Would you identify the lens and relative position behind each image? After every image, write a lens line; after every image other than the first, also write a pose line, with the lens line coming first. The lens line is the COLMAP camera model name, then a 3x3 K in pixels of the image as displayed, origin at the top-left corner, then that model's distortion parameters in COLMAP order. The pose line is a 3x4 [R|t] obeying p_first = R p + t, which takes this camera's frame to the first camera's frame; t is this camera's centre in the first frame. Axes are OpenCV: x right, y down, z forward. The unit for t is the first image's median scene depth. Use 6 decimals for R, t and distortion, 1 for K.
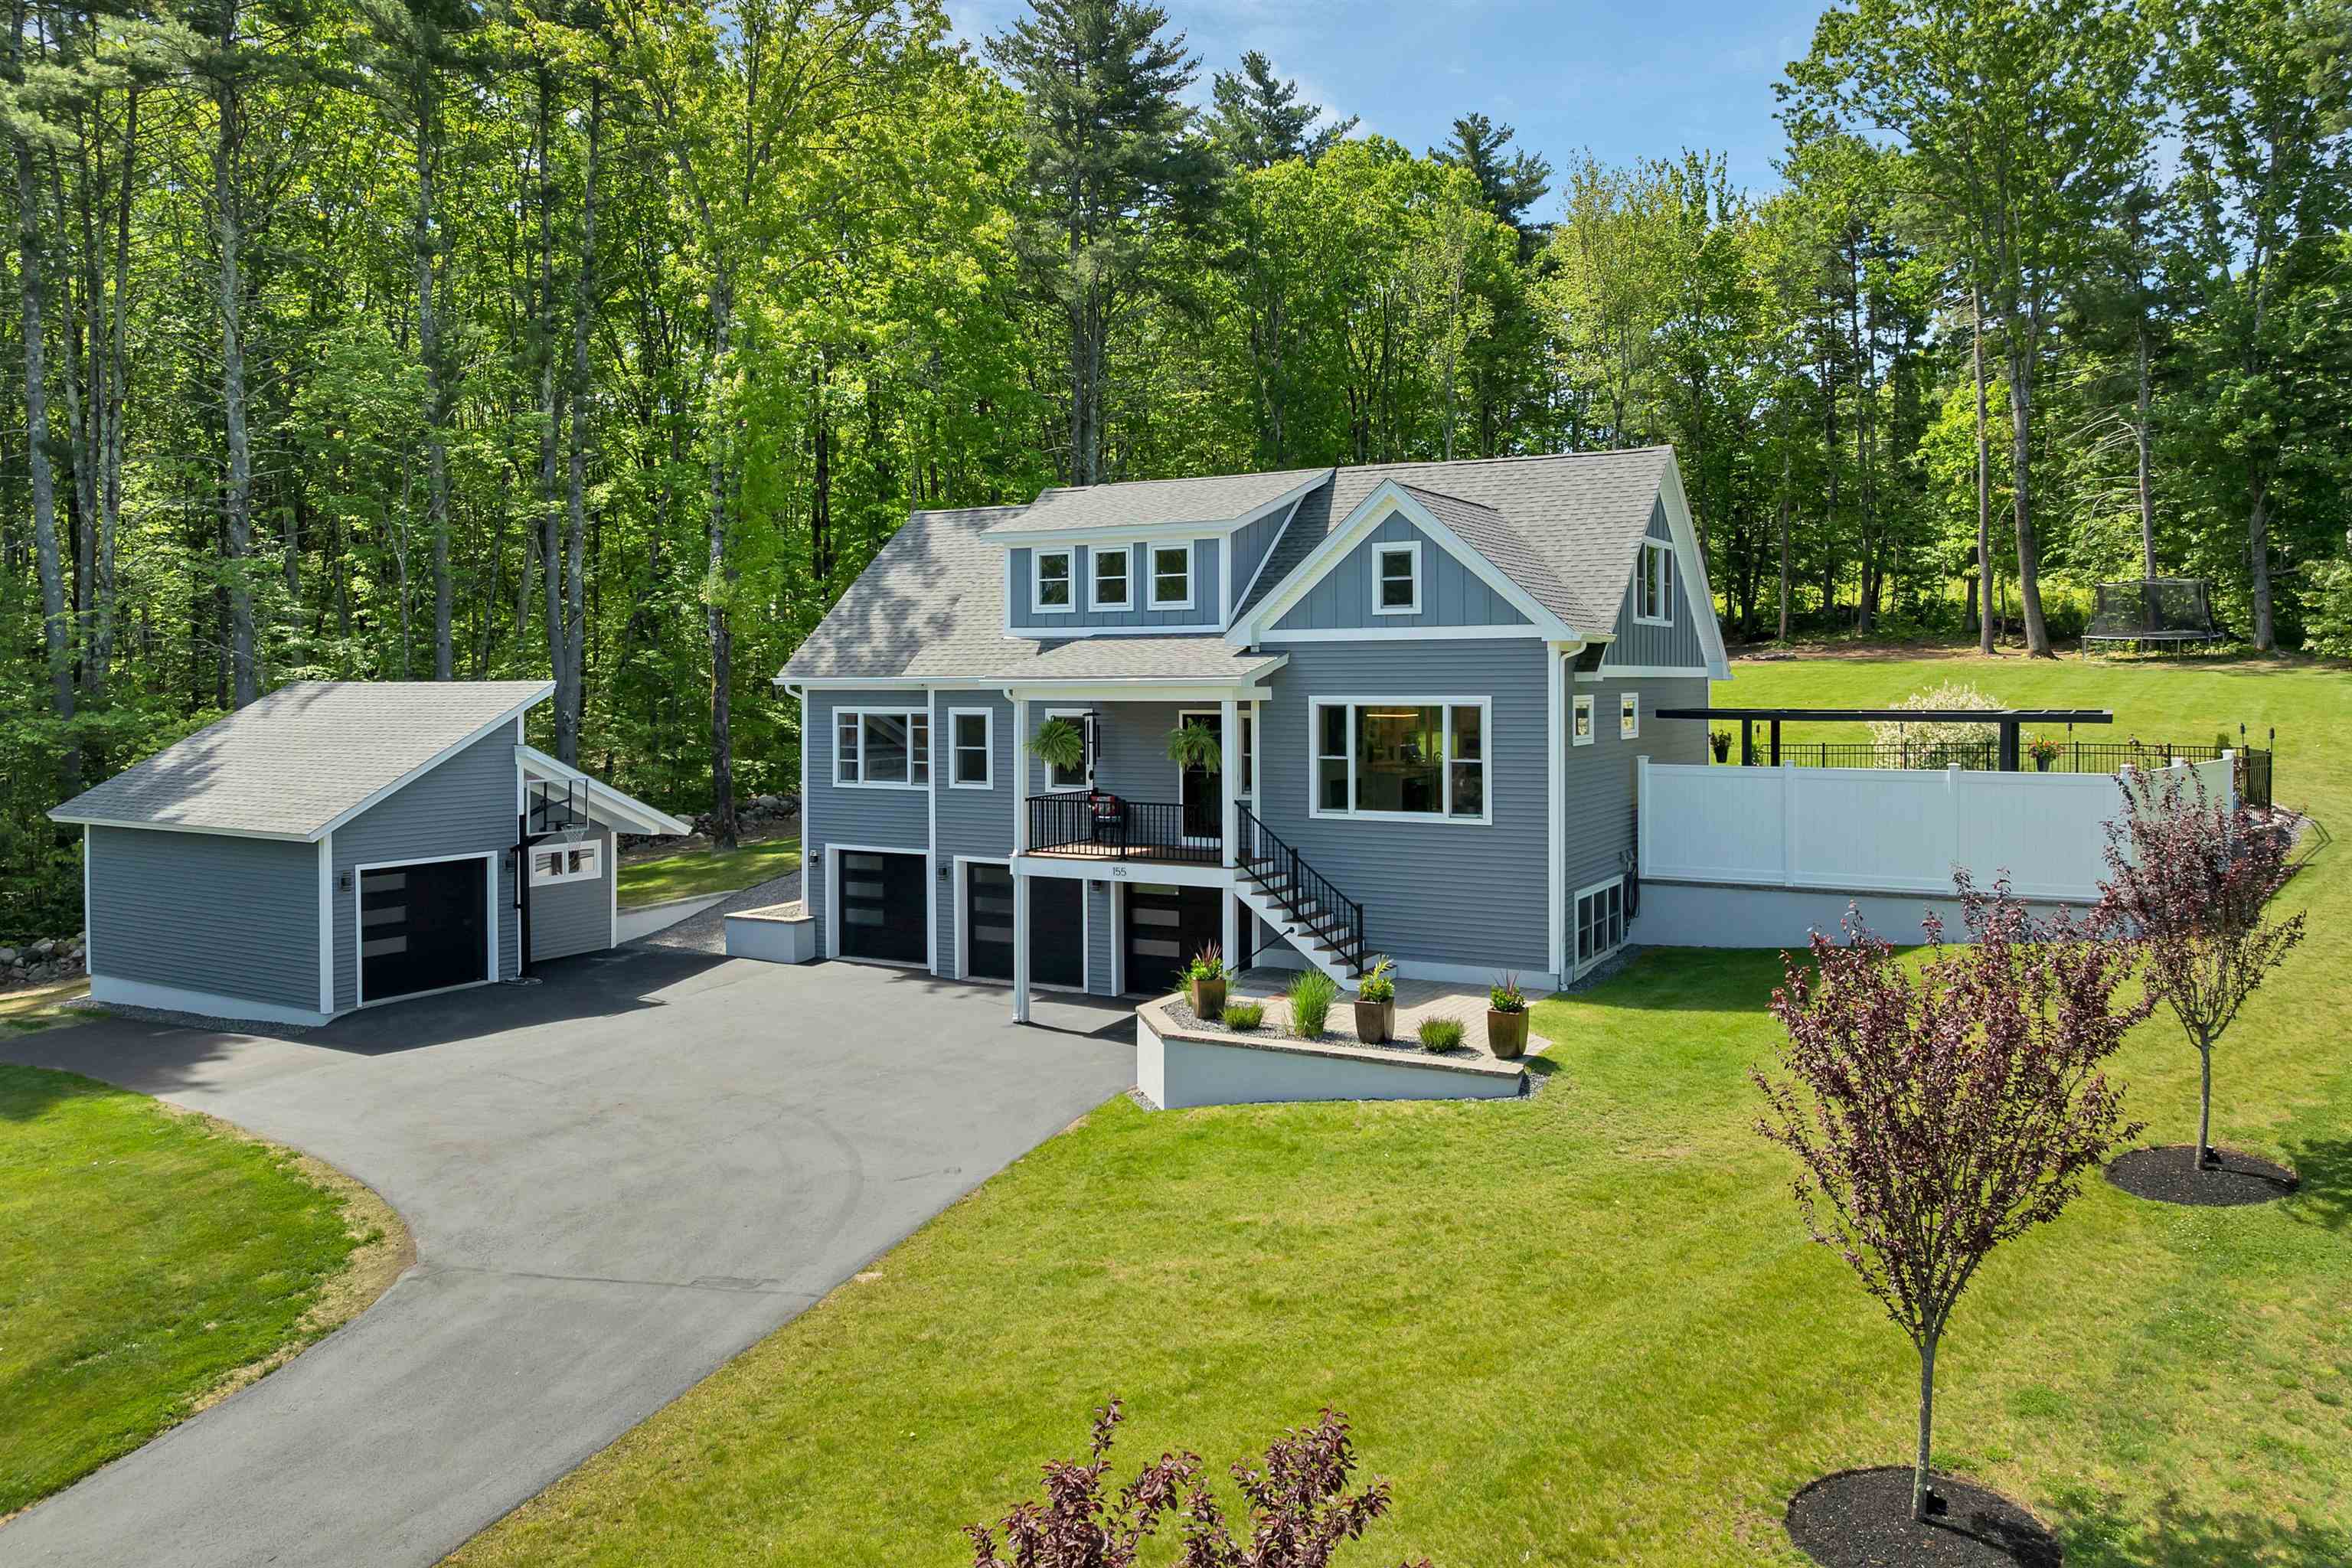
lens RADIAL K [[1687.3, 0, 1183.3], [0, 1687.3, 689.0], [0, 0, 1]] dist [-0.021069, -0.038424]
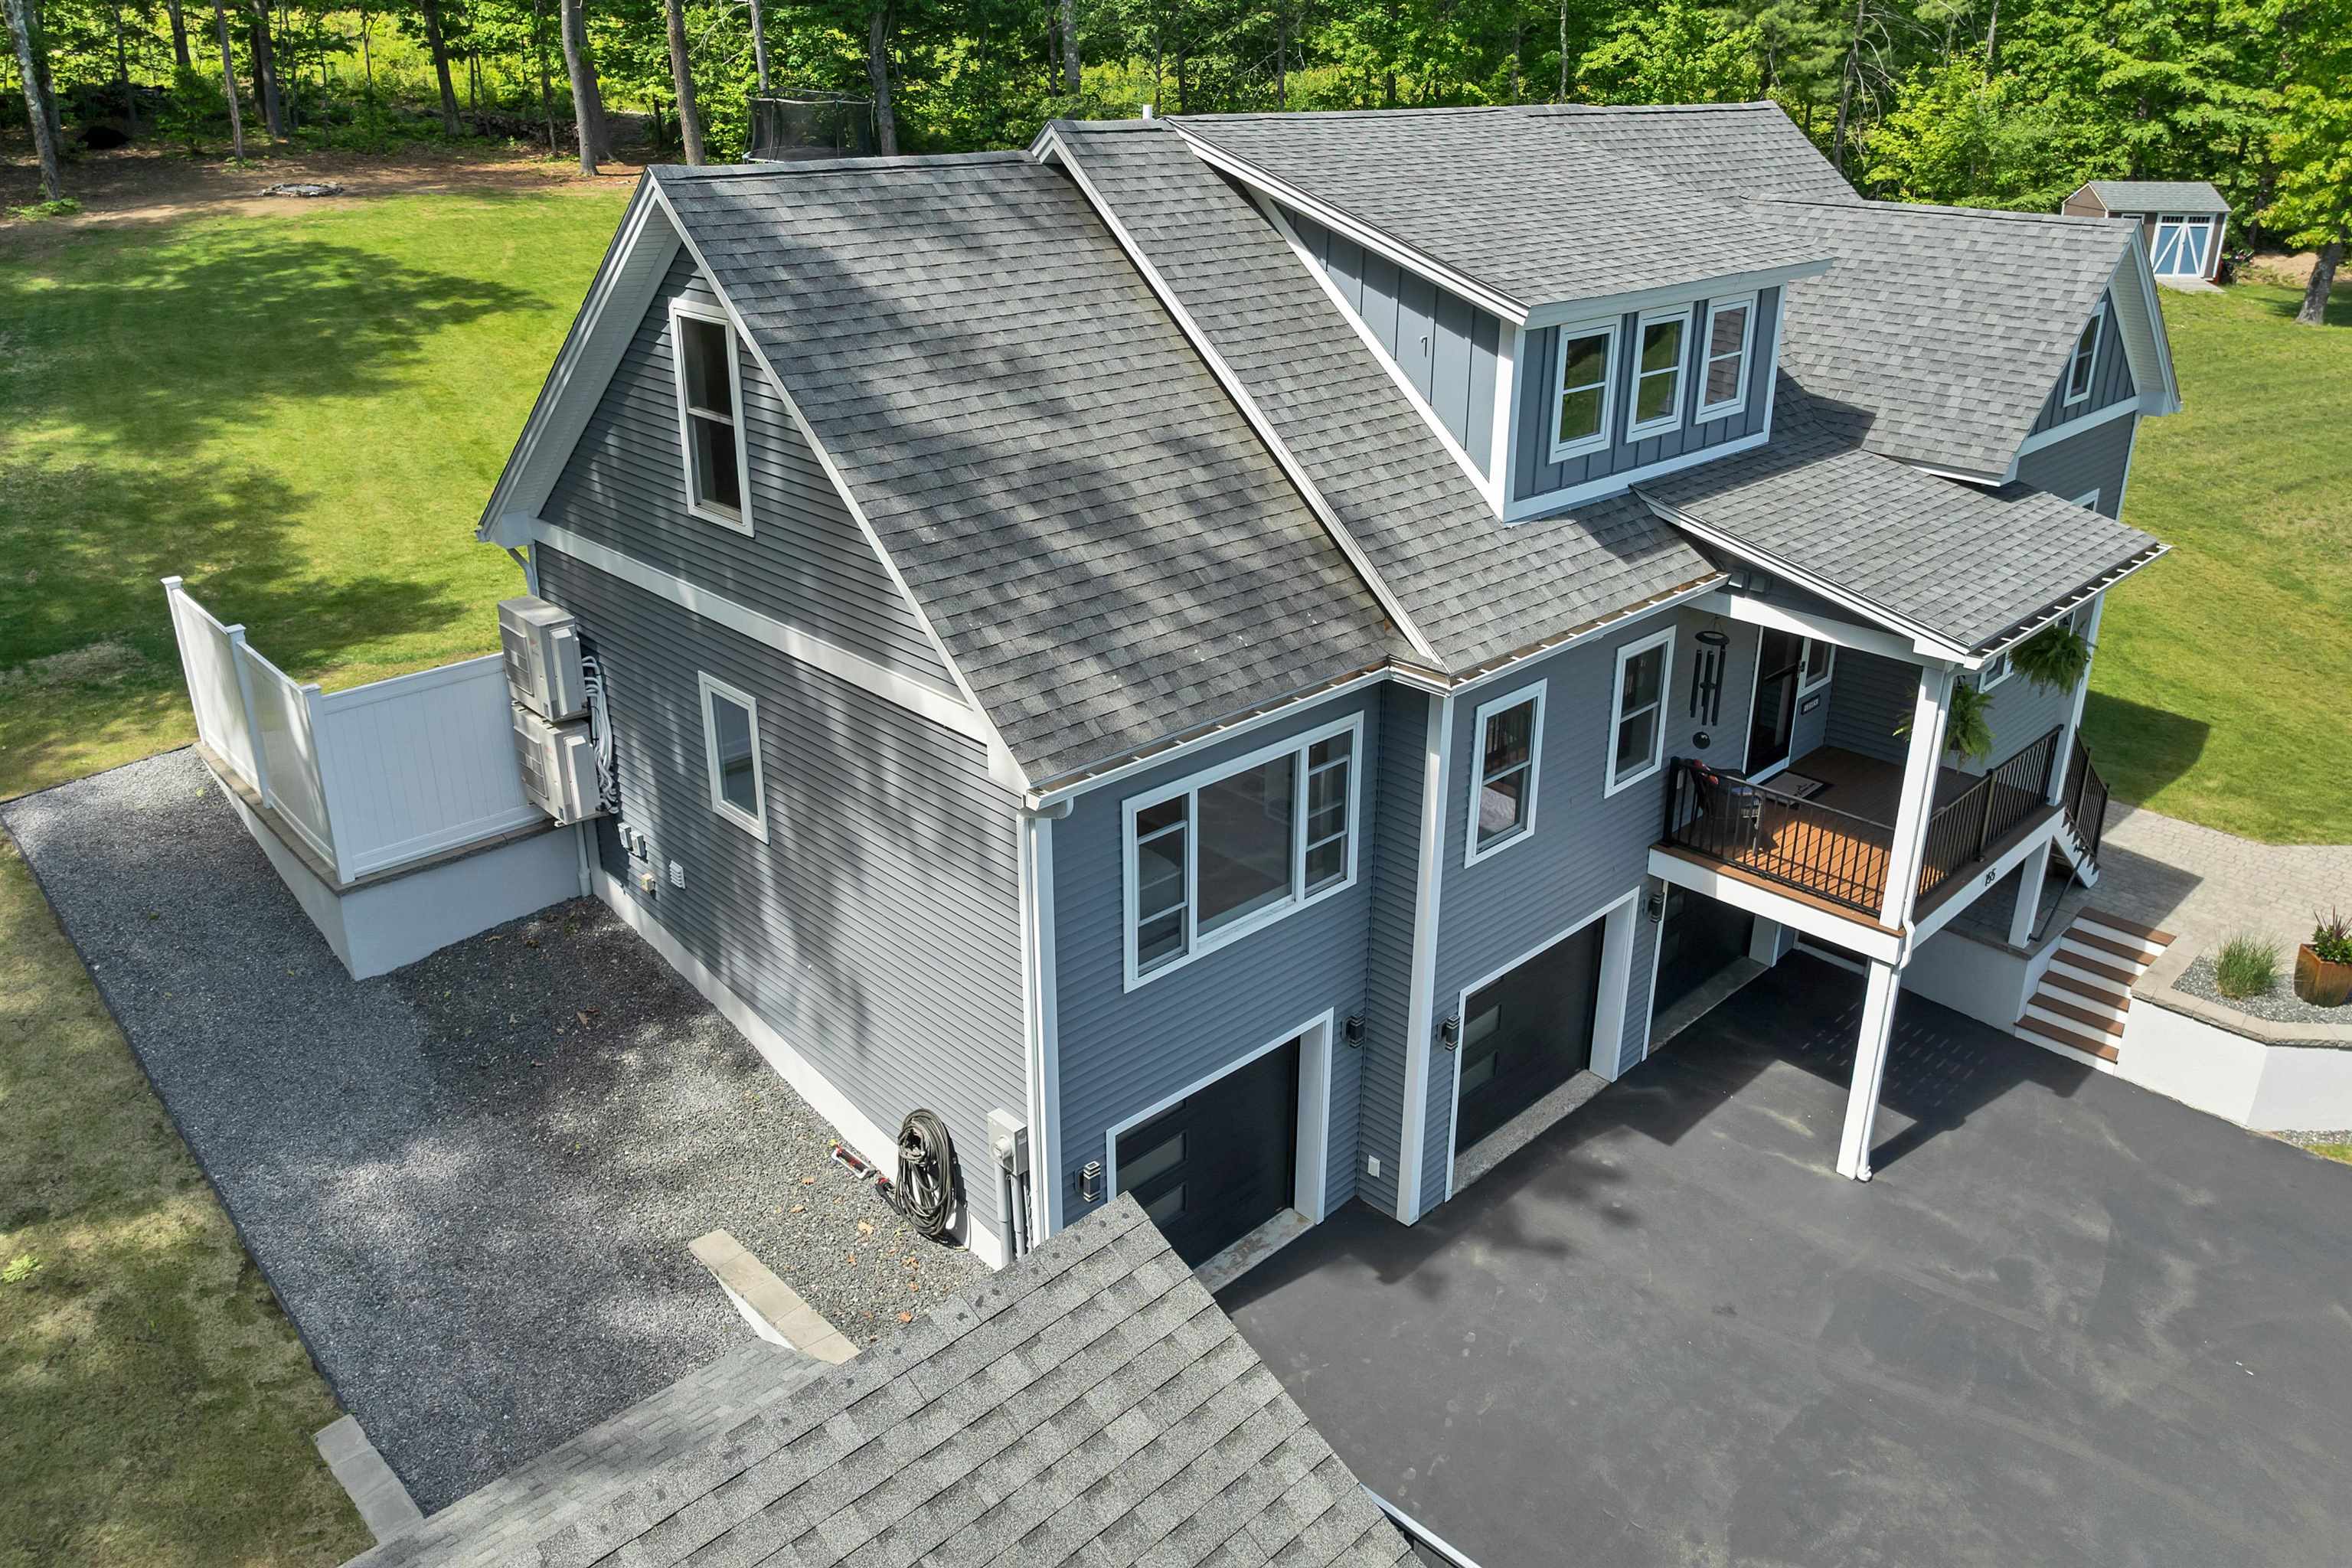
lens RADIAL K [[1687.3, 0, 1183.3], [0, 1687.3, 689.0], [0, 0, 1]] dist [-0.021069, -0.038424]
pose [[0.279768, -0.337926, 0.898630, -0.574020], [-0.001554, 0.935846, 0.352405, -0.154708], [-0.960066, -0.099989, 0.261295, 0.979383]]
